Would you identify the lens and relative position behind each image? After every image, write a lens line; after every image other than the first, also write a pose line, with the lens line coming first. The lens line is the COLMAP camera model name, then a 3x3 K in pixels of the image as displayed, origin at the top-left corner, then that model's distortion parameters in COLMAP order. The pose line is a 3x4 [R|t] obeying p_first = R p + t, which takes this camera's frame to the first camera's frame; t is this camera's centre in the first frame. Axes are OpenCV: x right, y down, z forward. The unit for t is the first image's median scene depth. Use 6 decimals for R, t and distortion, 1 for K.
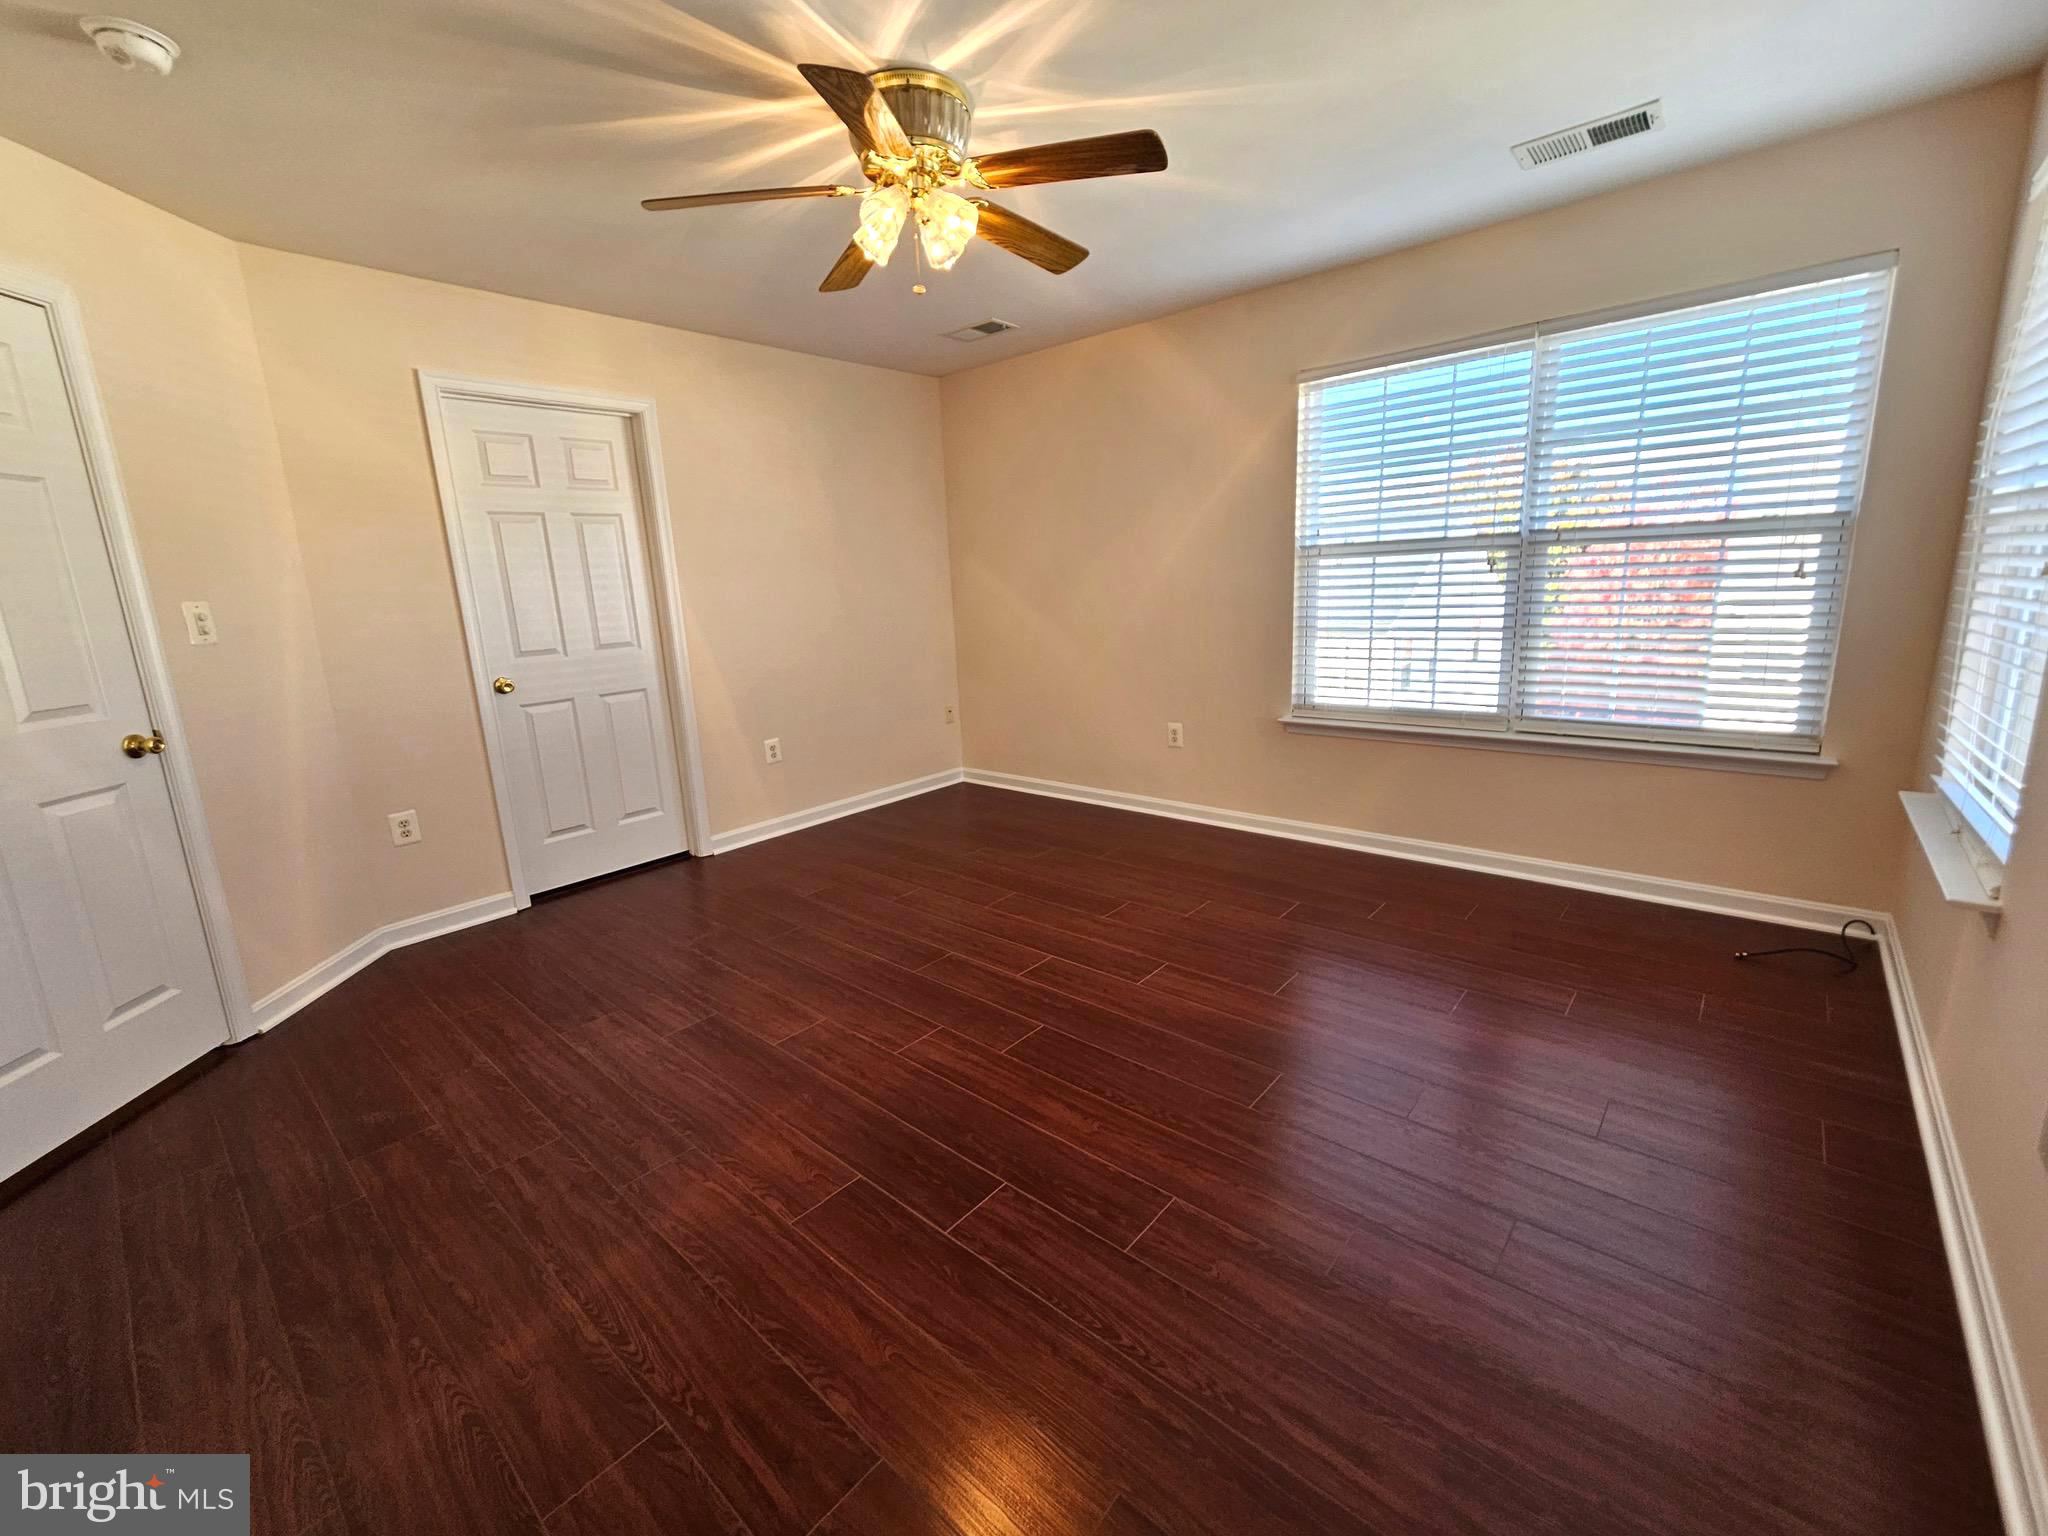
lens RADIAL K [[844.2, 0, 1027.5], [0, 844.2, 759.3], [0, 0, 1]] dist [0.001473, 0.000802]
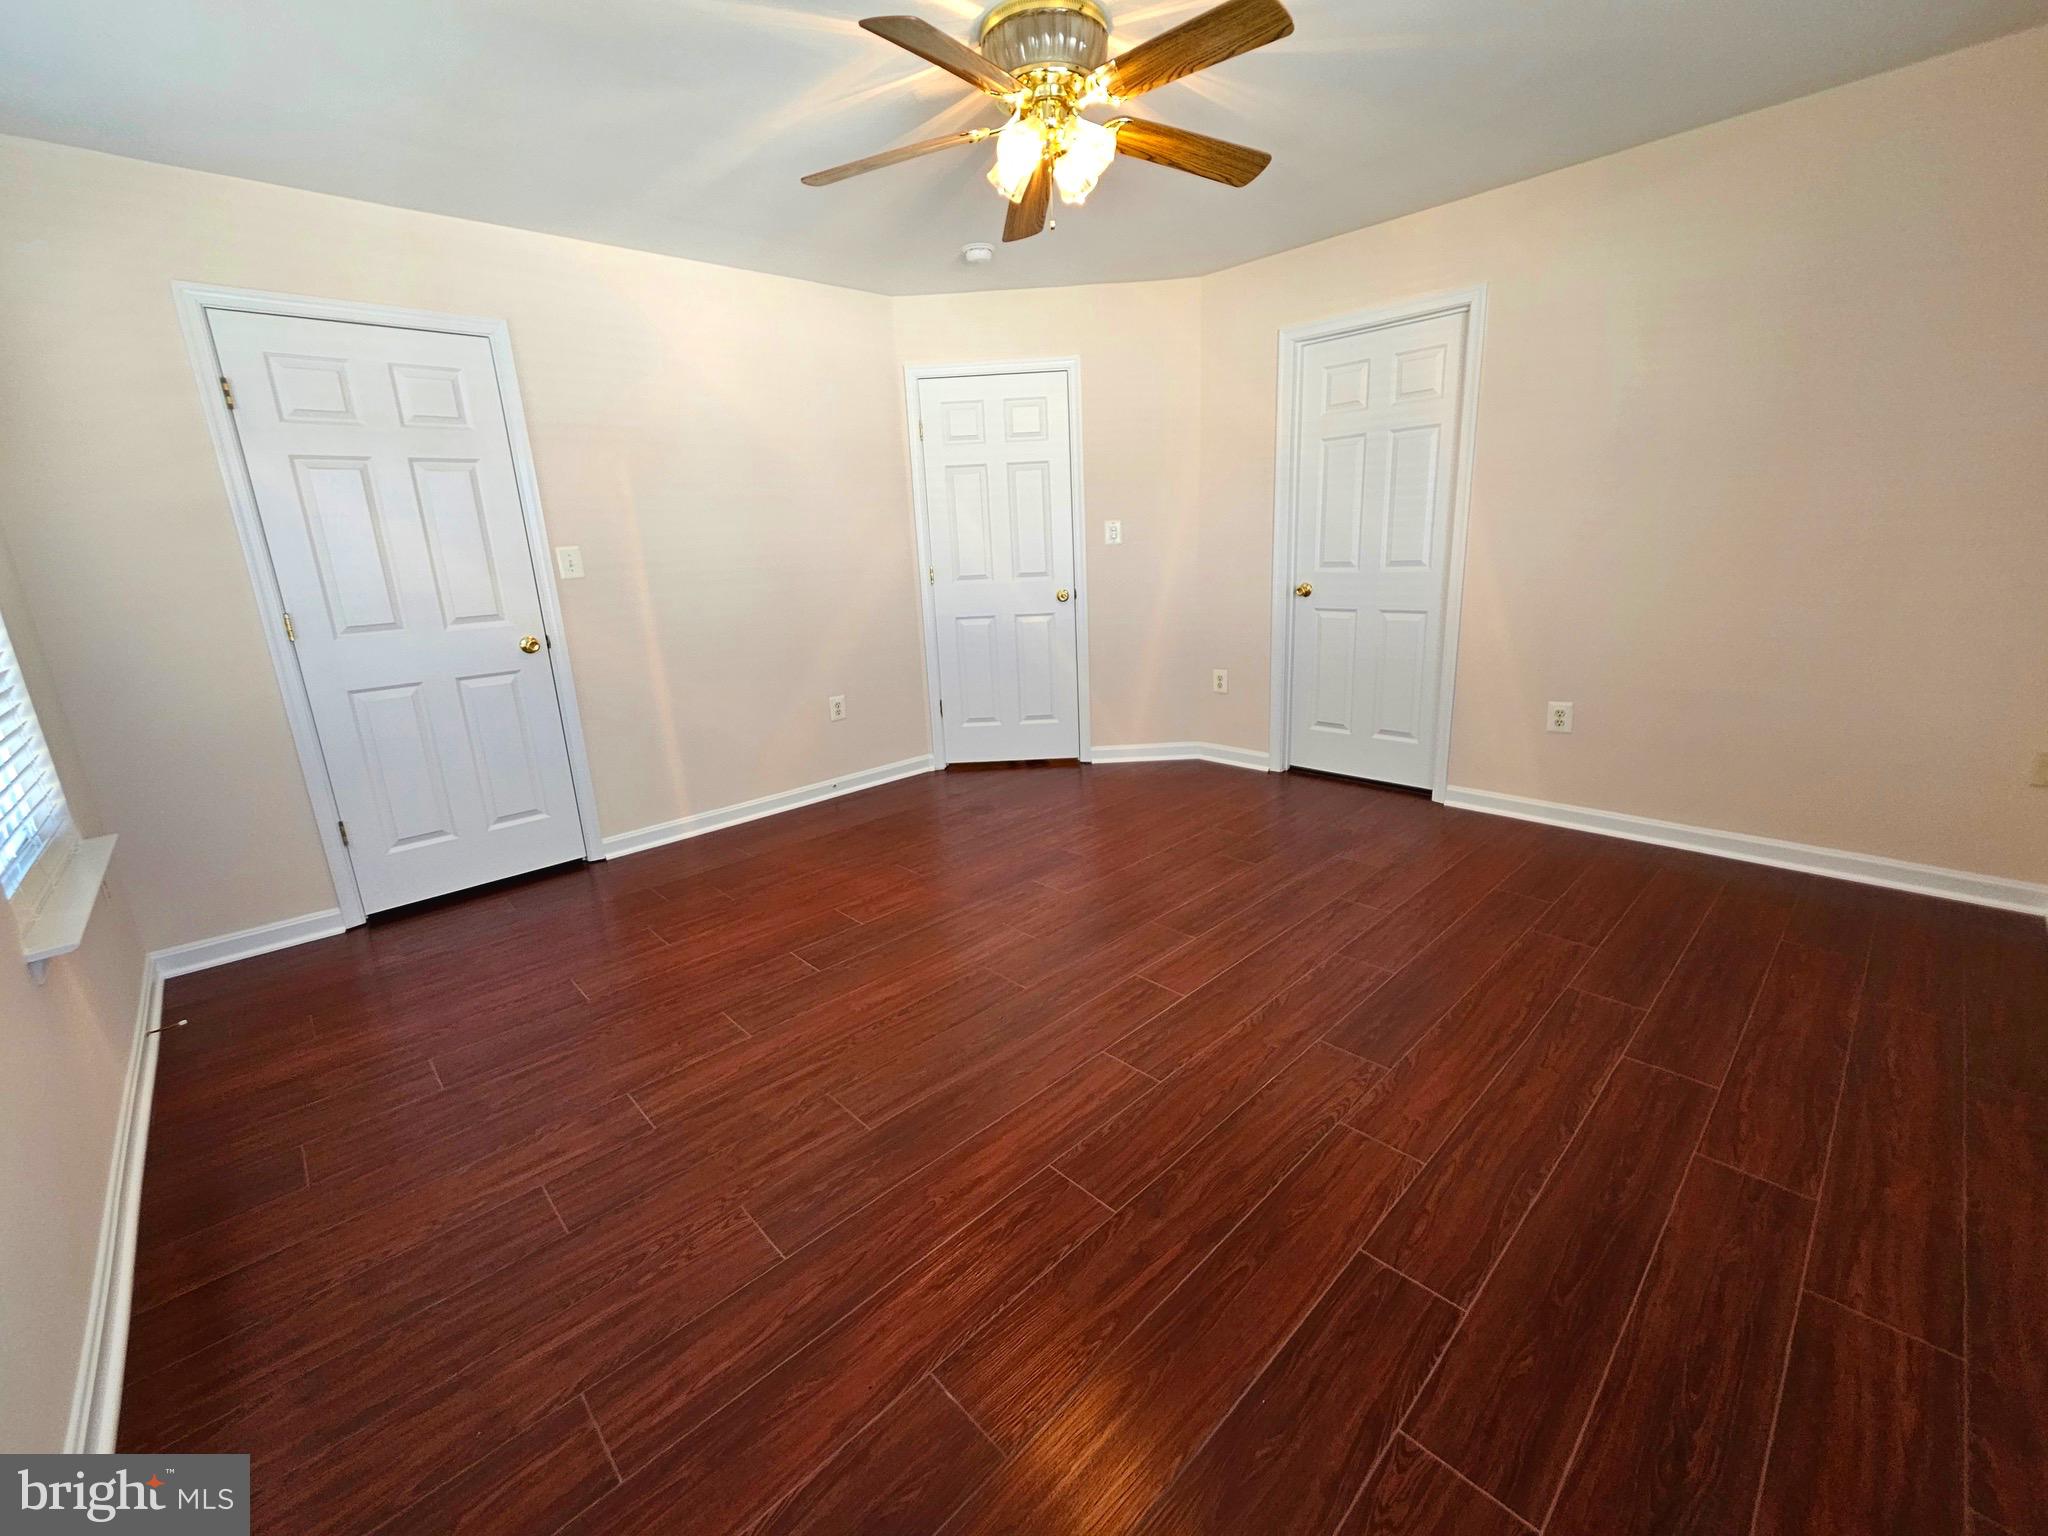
lens RADIAL K [[844.2, 0, 1028.9], [0, 844.2, 765.4], [0, 0, 1]] dist [0.001473, 0.000802]
pose [[-0.094723, 0.313543, -0.944838, 0.765621], [-0.159544, 0.932056, 0.325296, -0.222861], [0.982636, 0.181556, -0.038263, 0.868707]]
